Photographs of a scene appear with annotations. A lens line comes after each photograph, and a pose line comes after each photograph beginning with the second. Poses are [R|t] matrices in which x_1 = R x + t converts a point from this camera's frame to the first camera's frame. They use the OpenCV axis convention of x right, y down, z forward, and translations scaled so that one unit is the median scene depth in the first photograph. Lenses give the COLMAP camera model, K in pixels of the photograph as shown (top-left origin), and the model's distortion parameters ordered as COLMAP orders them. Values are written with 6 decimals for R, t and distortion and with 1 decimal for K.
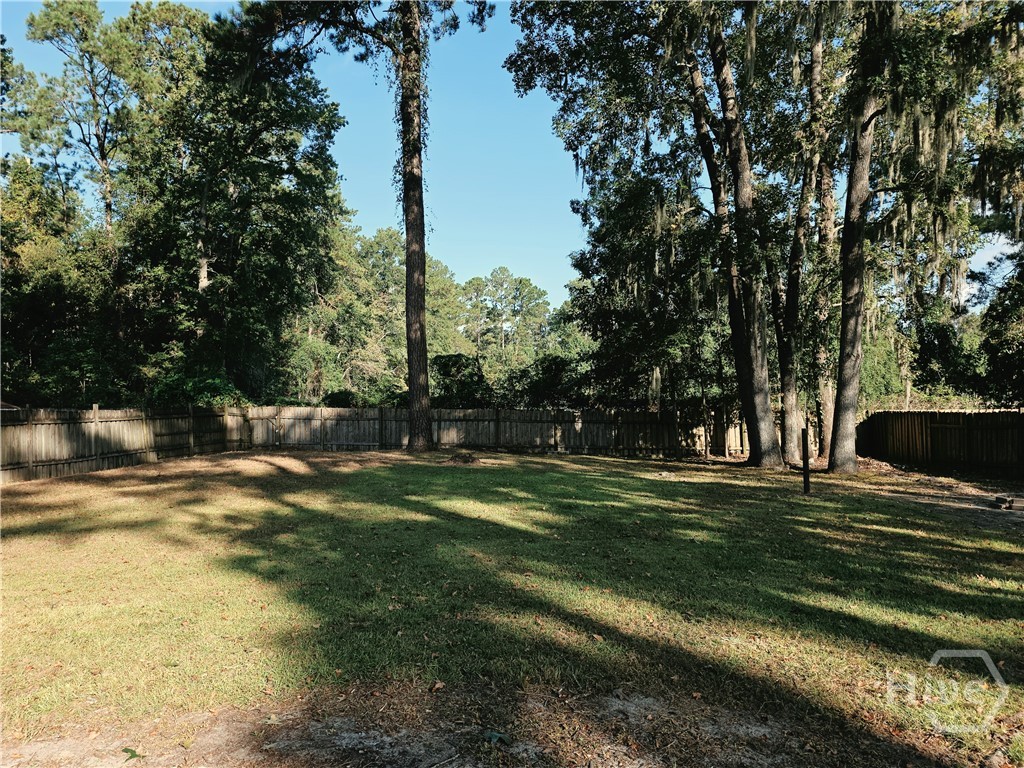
lens RADIAL K [[696.6, 0, 500.8], [0, 696.6, 383.3], [0, 0, 1]] dist [0.123779, -0.156066]
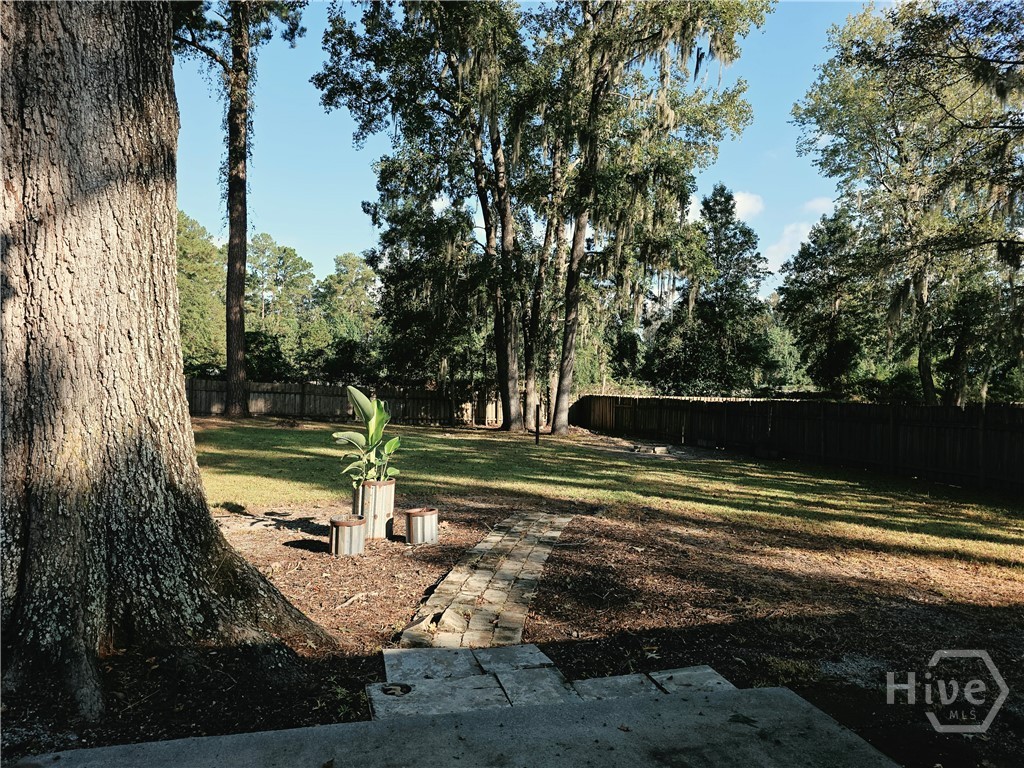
lens RADIAL K [[705.3, 0, 519.4], [0, 705.3, 387.2], [0, 0, 1]] dist [0.058563, -0.051184]
pose [[0.930761, 0.033997, 0.364045, -0.109171], [-0.048728, 0.998320, 0.031354, -0.013408], [-0.362368, -0.046922, 0.930853, -0.265317]]
